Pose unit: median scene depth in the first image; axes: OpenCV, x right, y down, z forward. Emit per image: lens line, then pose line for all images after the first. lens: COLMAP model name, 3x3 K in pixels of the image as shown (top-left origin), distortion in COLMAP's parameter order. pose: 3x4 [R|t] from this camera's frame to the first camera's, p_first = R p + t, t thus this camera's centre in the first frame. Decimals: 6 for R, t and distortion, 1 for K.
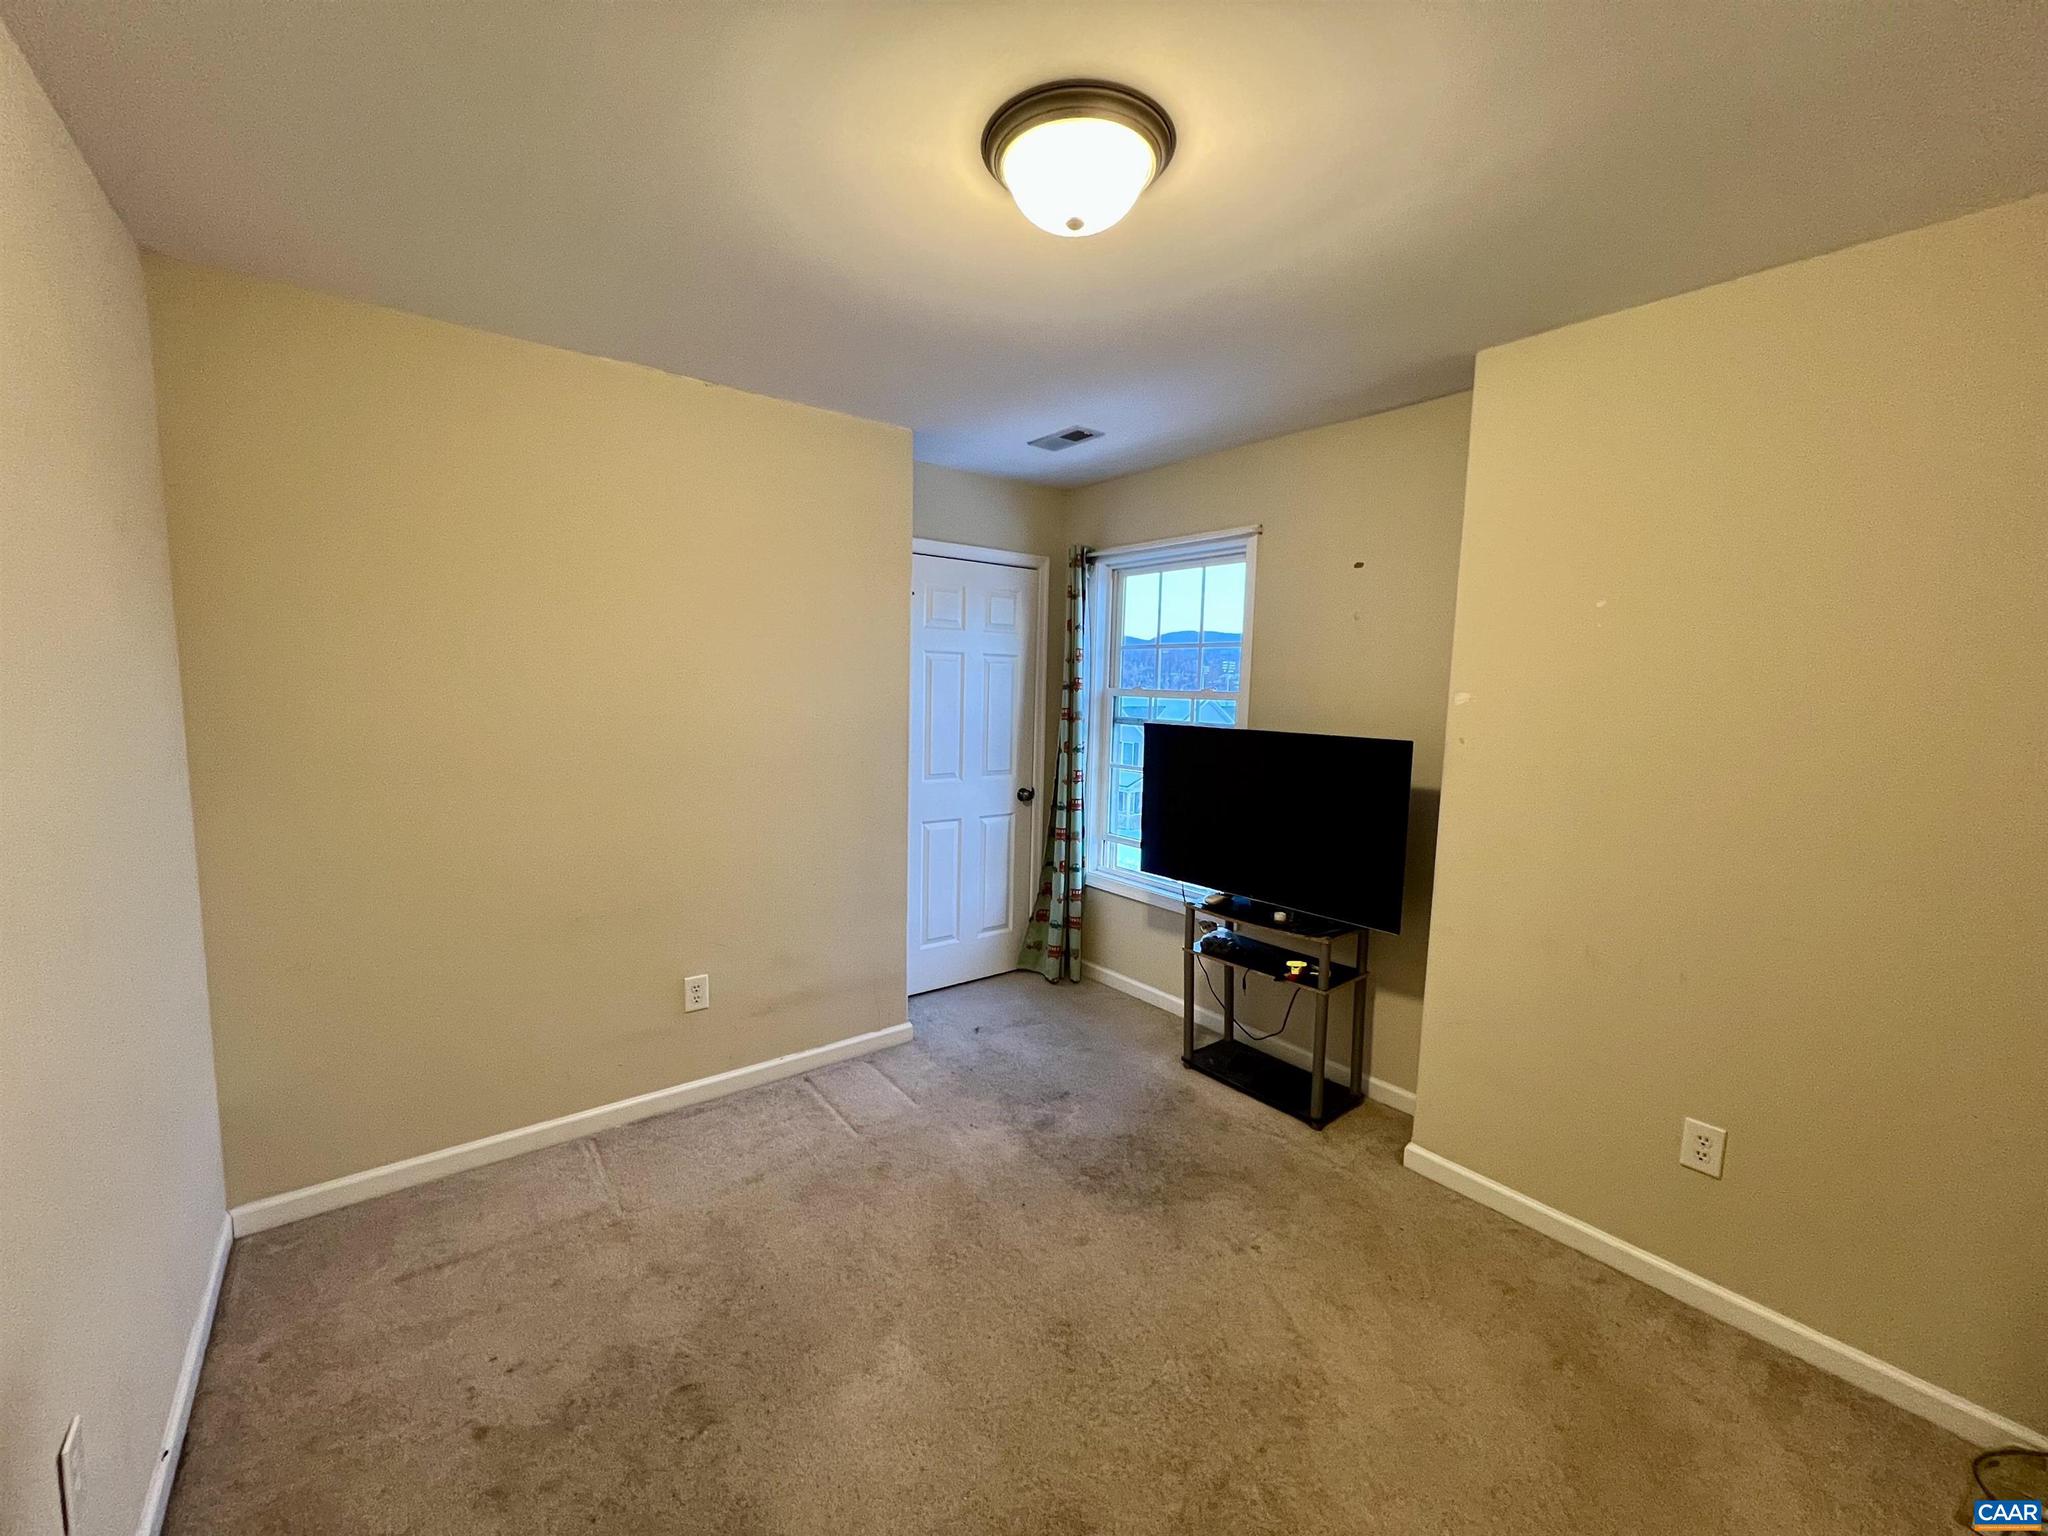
lens RADIAL K [[824.1, 0, 1021.5], [0, 824.1, 764.7], [0, 0, 1]] dist [-0.000573, -0.000211]
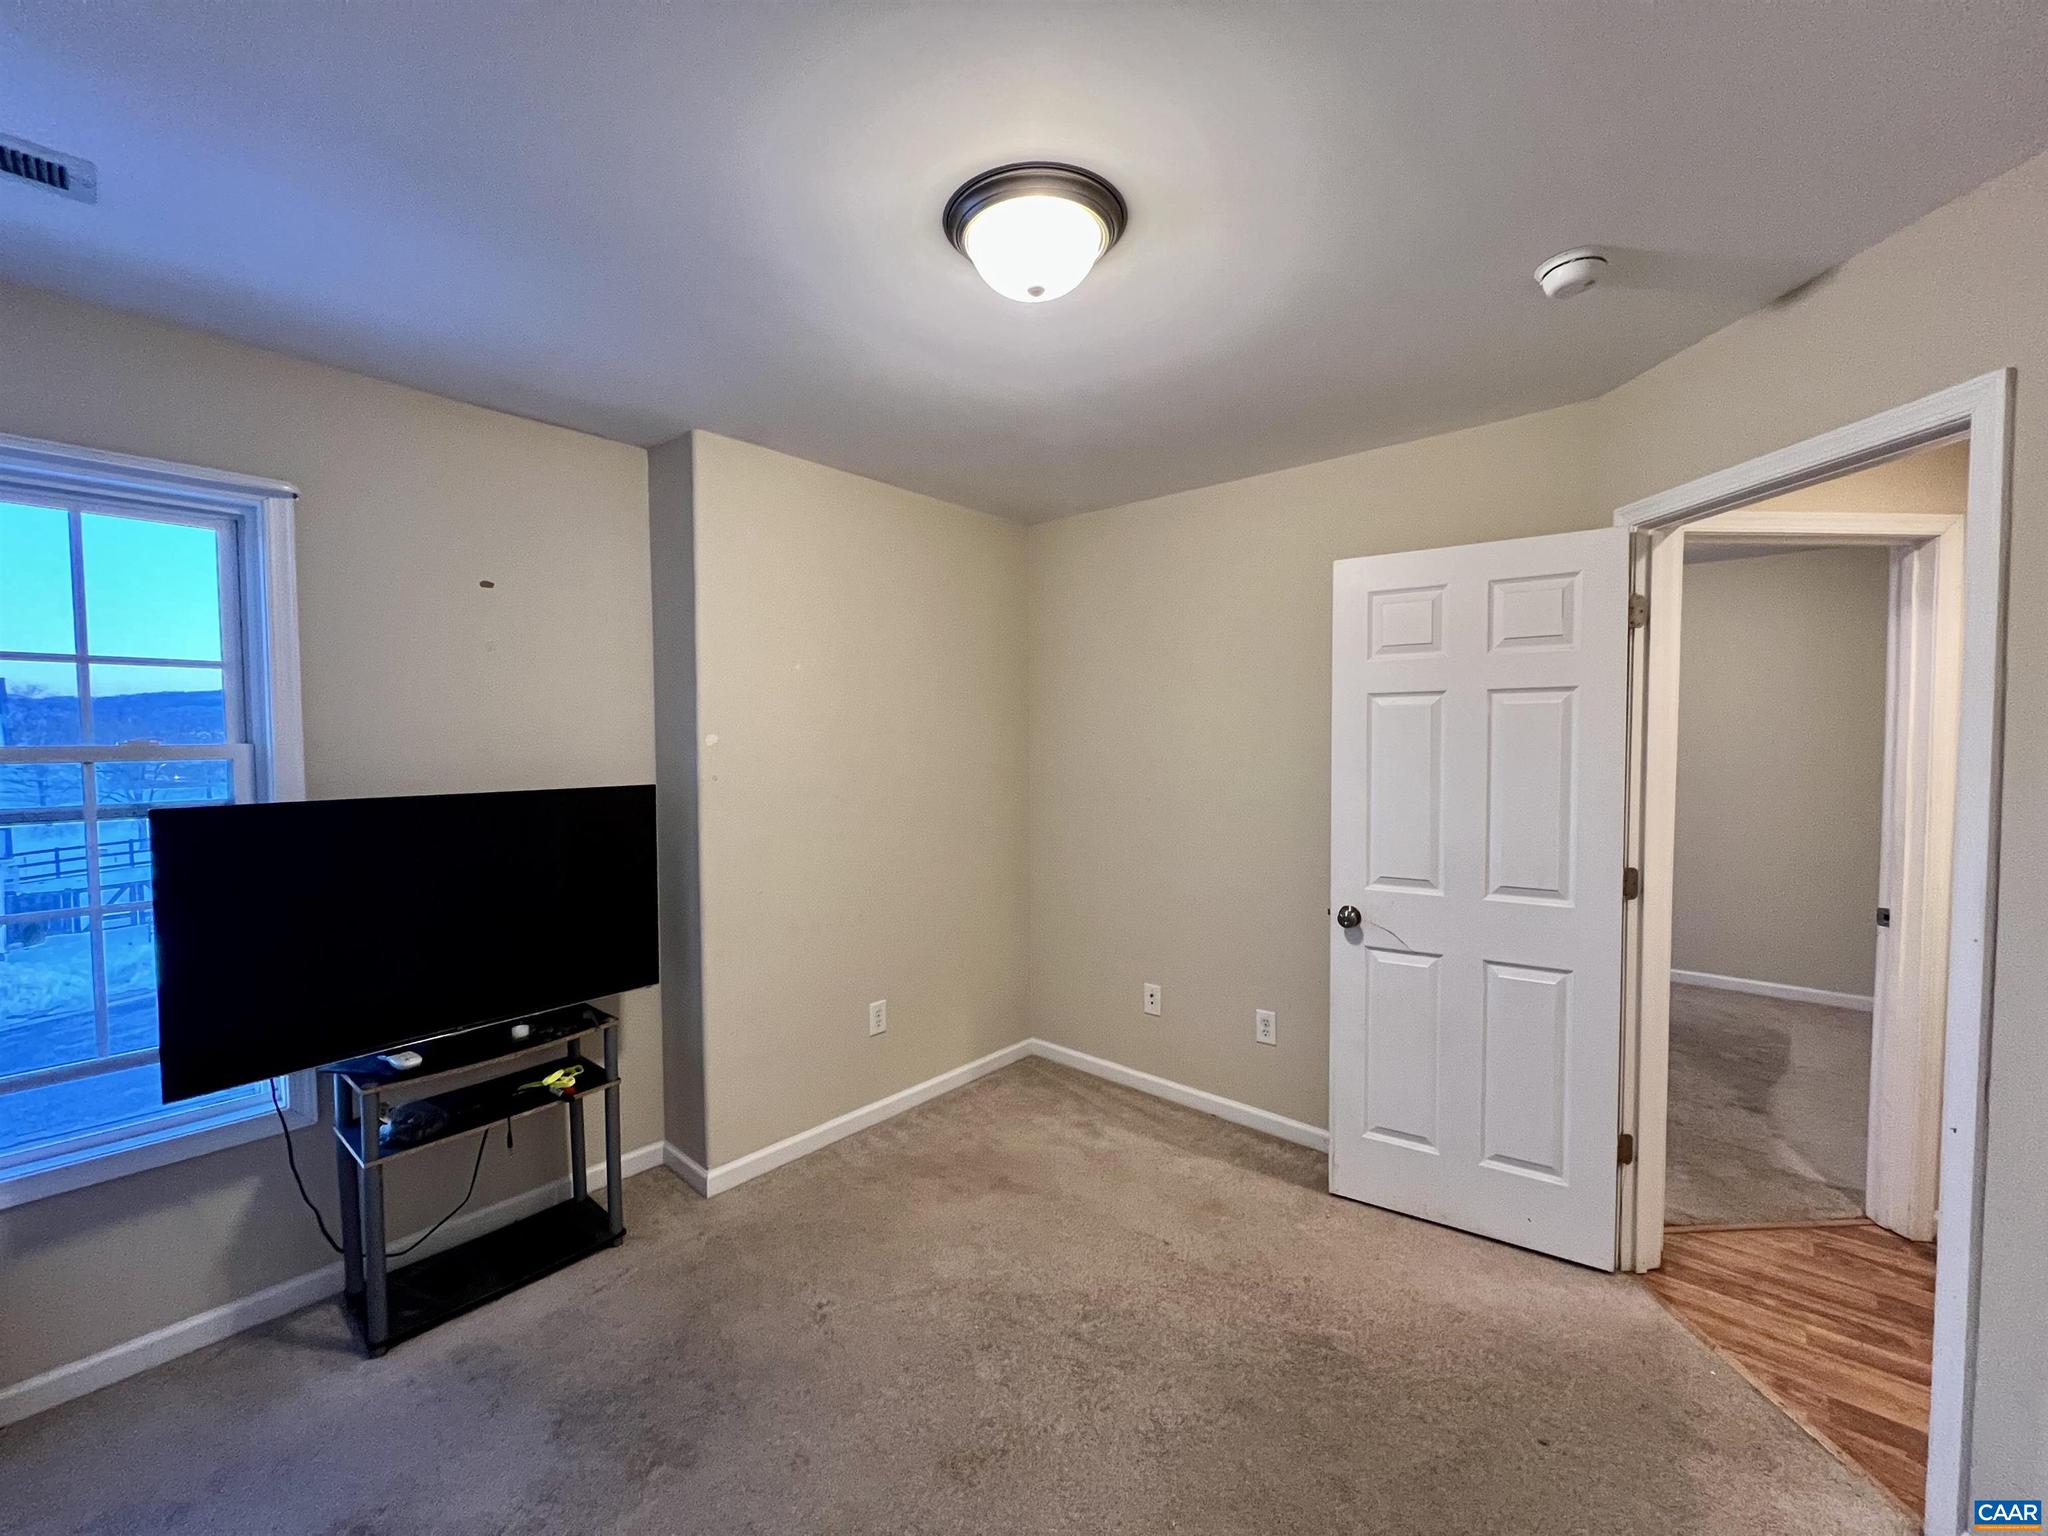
lens RADIAL K [[816.8, 0, 1021.0], [0, 816.8, 768.6], [0, 0, 1]] dist [0.000827, 0.000849]
pose [[-0.176044, -0.058244, 0.982658, -0.512637], [0.103574, 0.991611, 0.077330, -0.070588], [-0.978918, 0.115391, -0.168534, 0.658316]]
